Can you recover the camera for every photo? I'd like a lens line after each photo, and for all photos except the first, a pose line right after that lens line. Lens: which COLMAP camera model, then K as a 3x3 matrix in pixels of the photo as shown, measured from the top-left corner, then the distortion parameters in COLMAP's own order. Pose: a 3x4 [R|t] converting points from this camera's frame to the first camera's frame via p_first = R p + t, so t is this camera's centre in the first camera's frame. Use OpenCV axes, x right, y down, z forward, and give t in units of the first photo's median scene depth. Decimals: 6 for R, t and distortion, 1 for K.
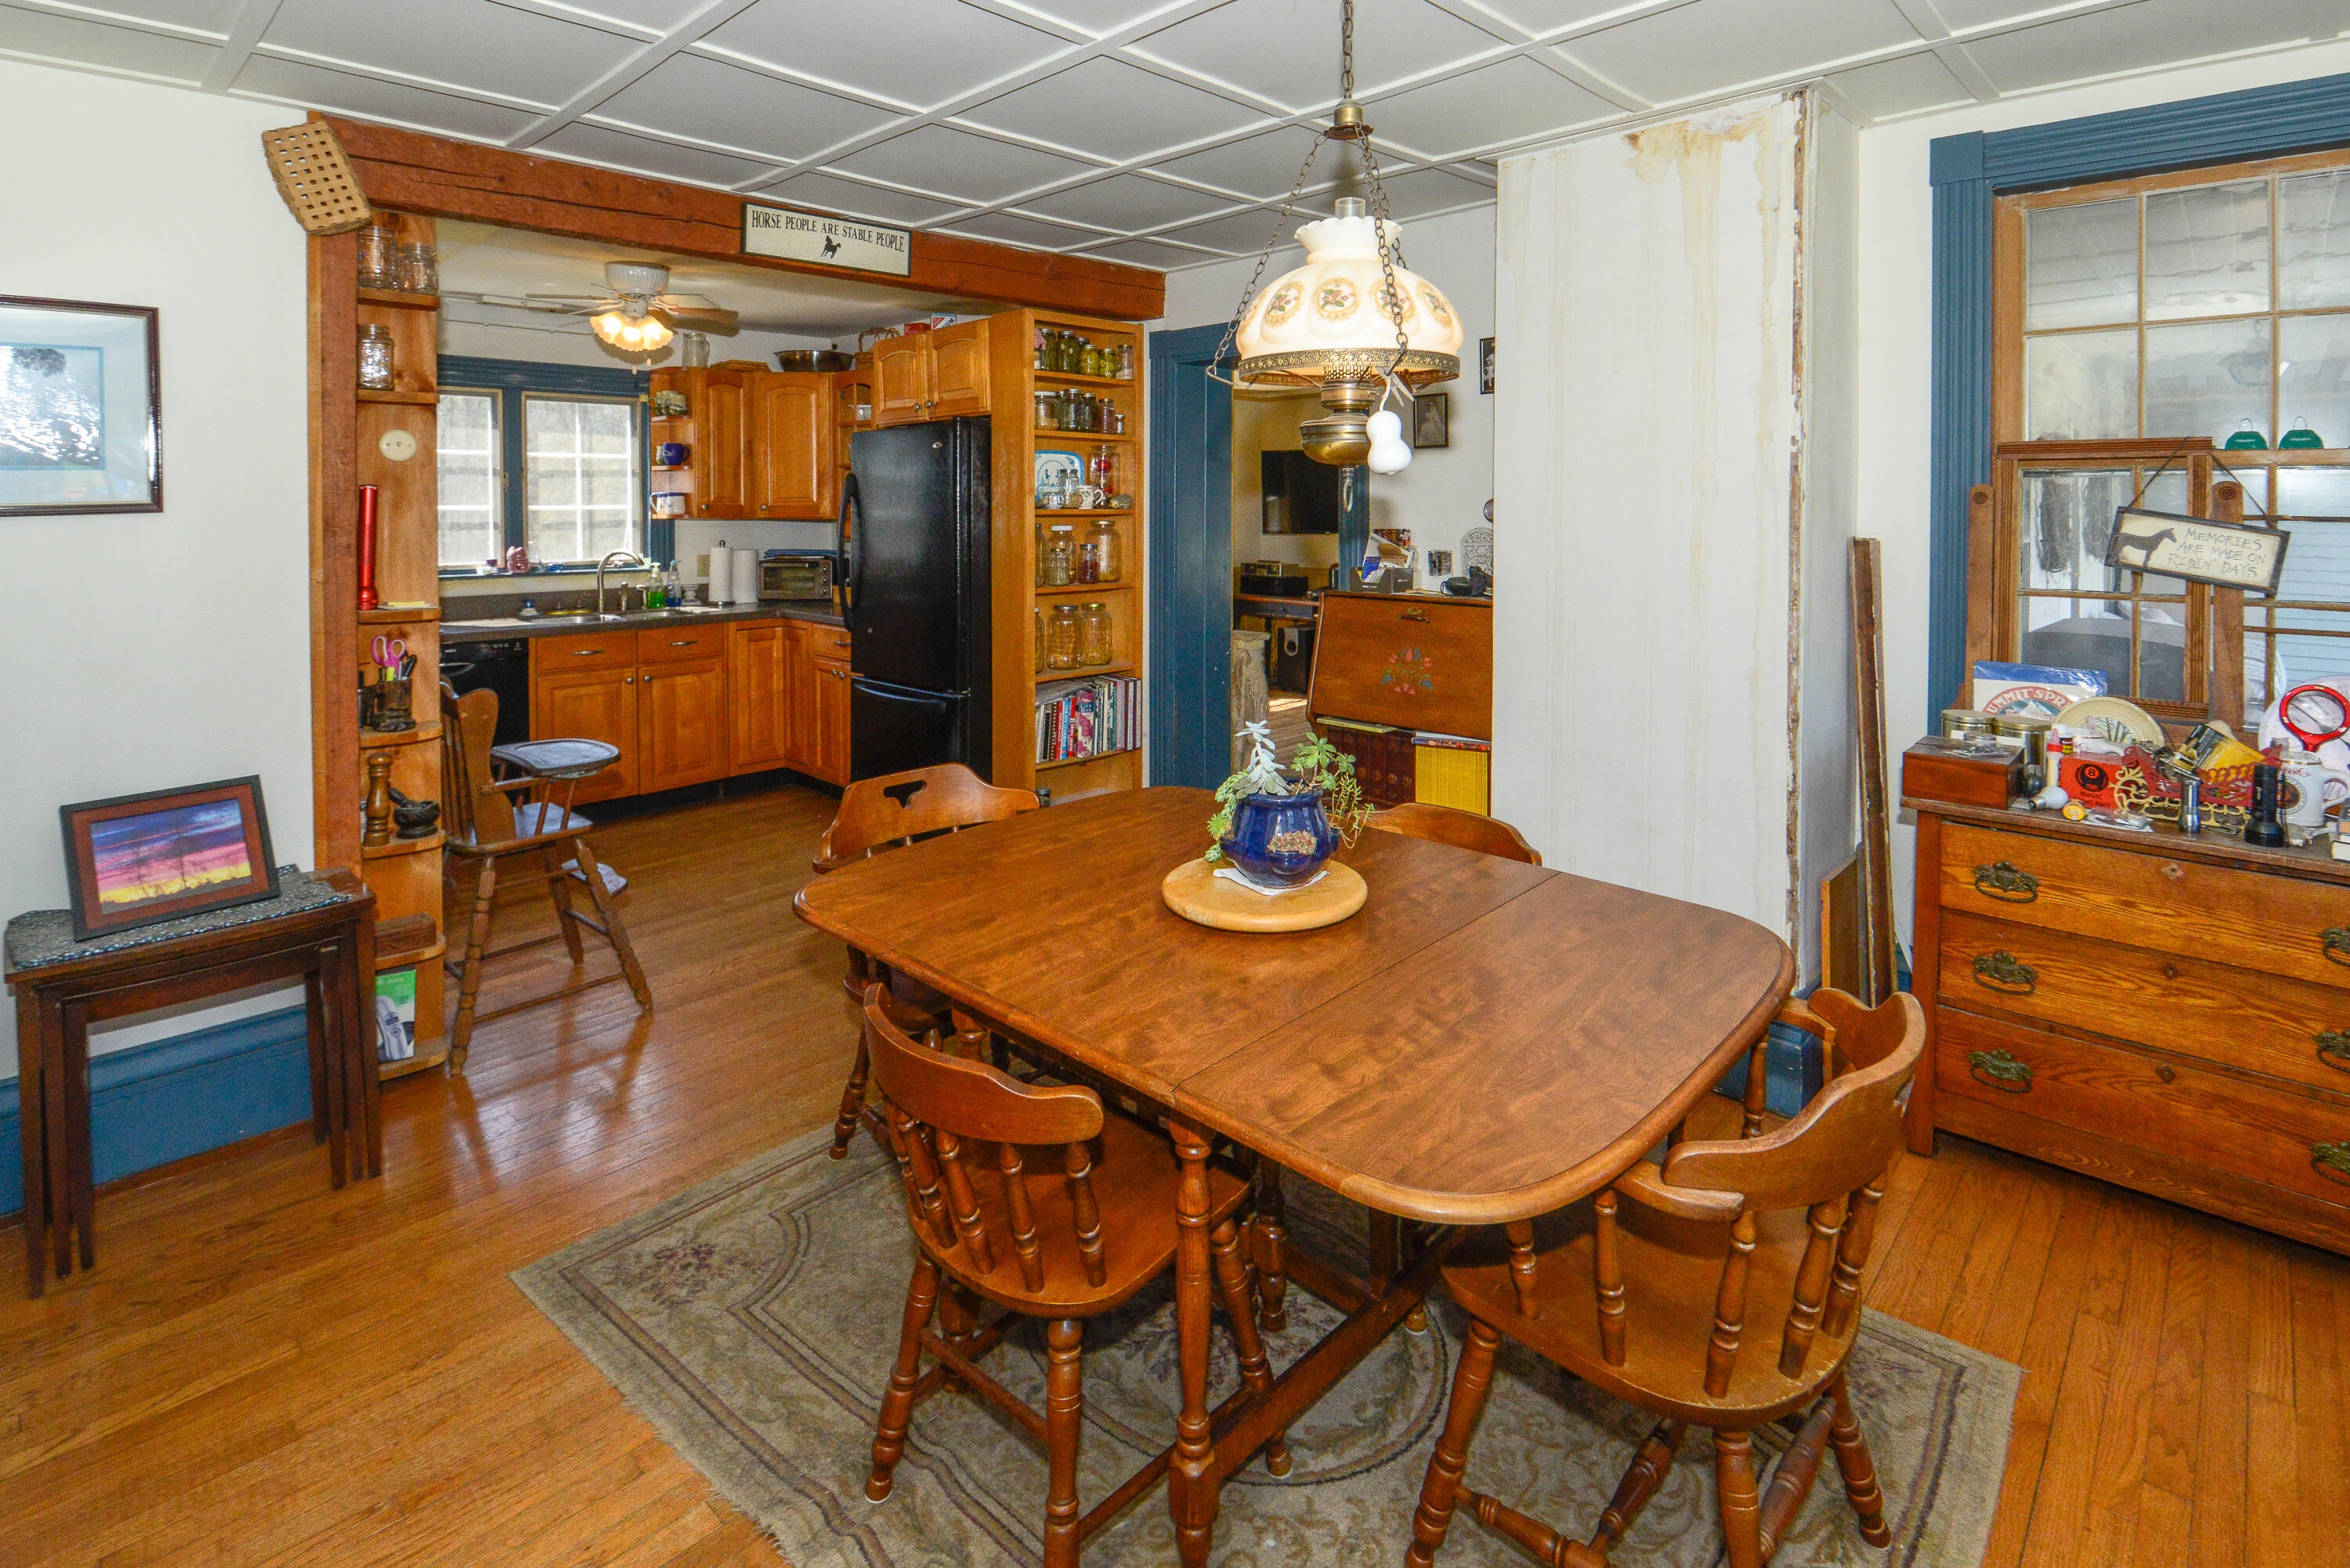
lens RADIAL K [[1142.7, 0, 1178.3], [0, 1142.7, 617.2], [0, 0, 1]] dist [0.004800, -0.008717]
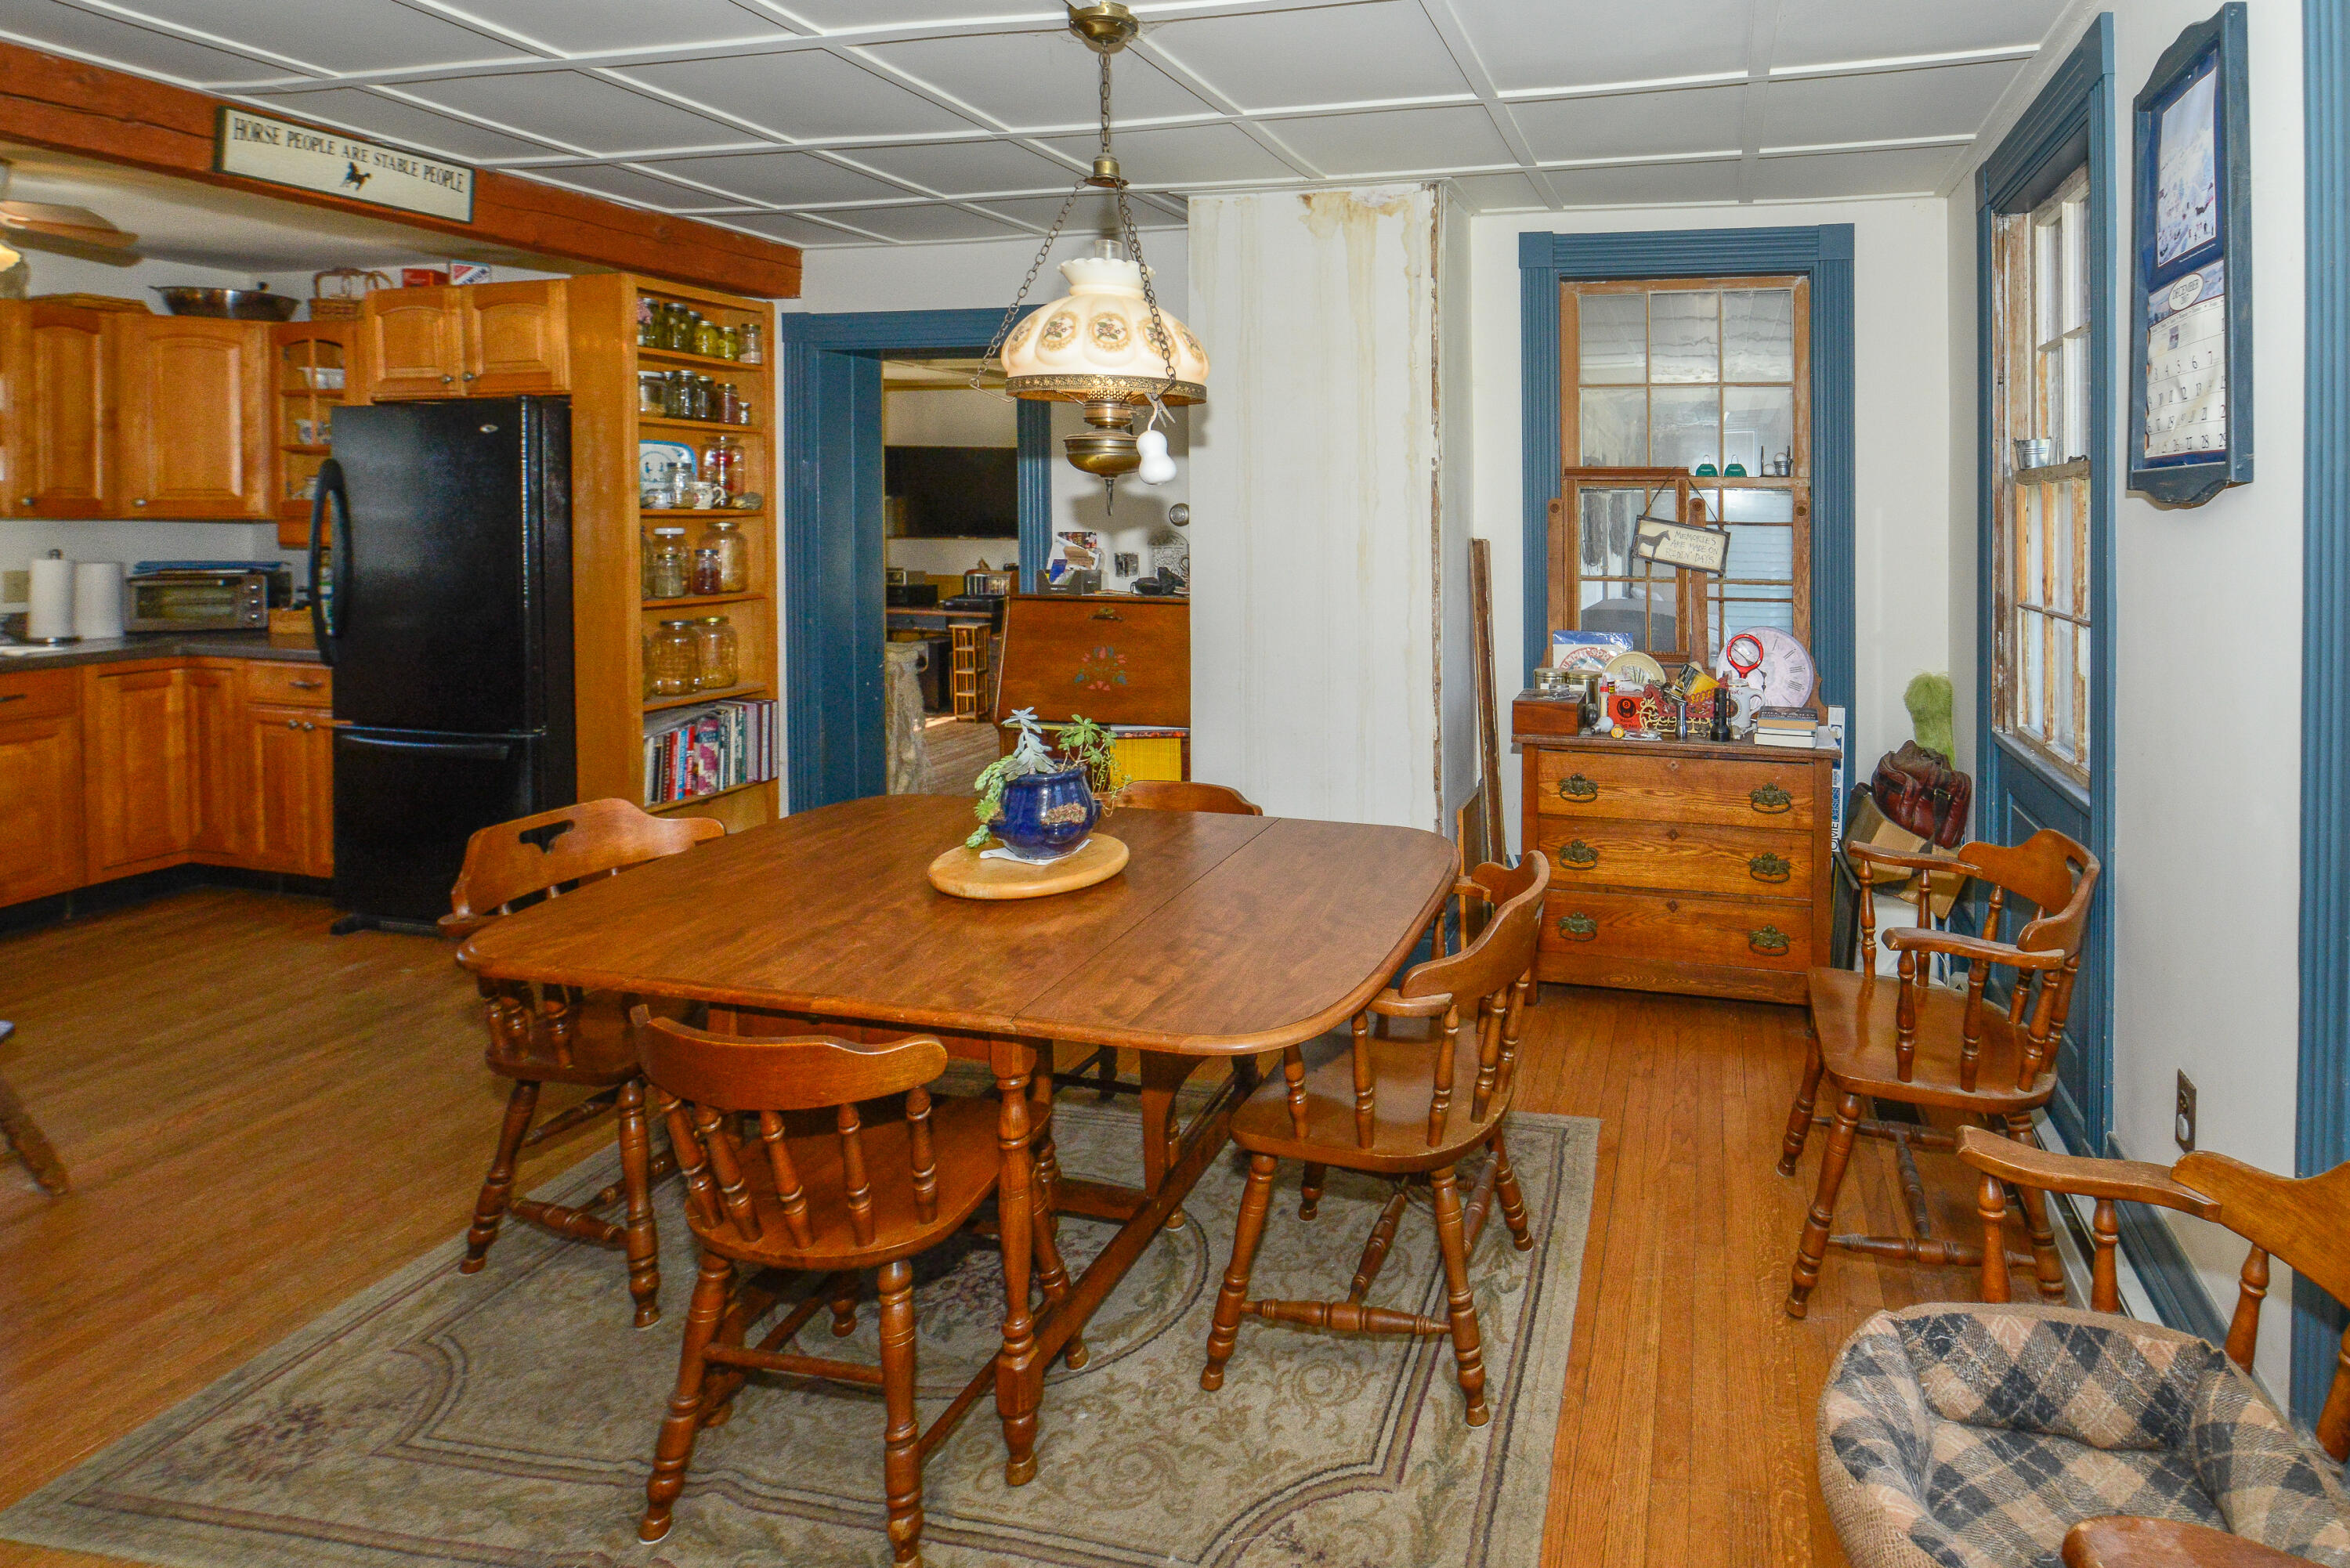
lens RADIAL K [[1763.1, 0, 1223.6], [0, 1763.1, 779.0], [0, 0, 1]] dist [0.025366, -0.051904]
pose [[0.882437, -0.064582, 0.465977, -0.552838], [0.036740, 0.996968, 0.068598, 0.049554], [-0.468994, -0.043414, 0.882134, -0.580736]]
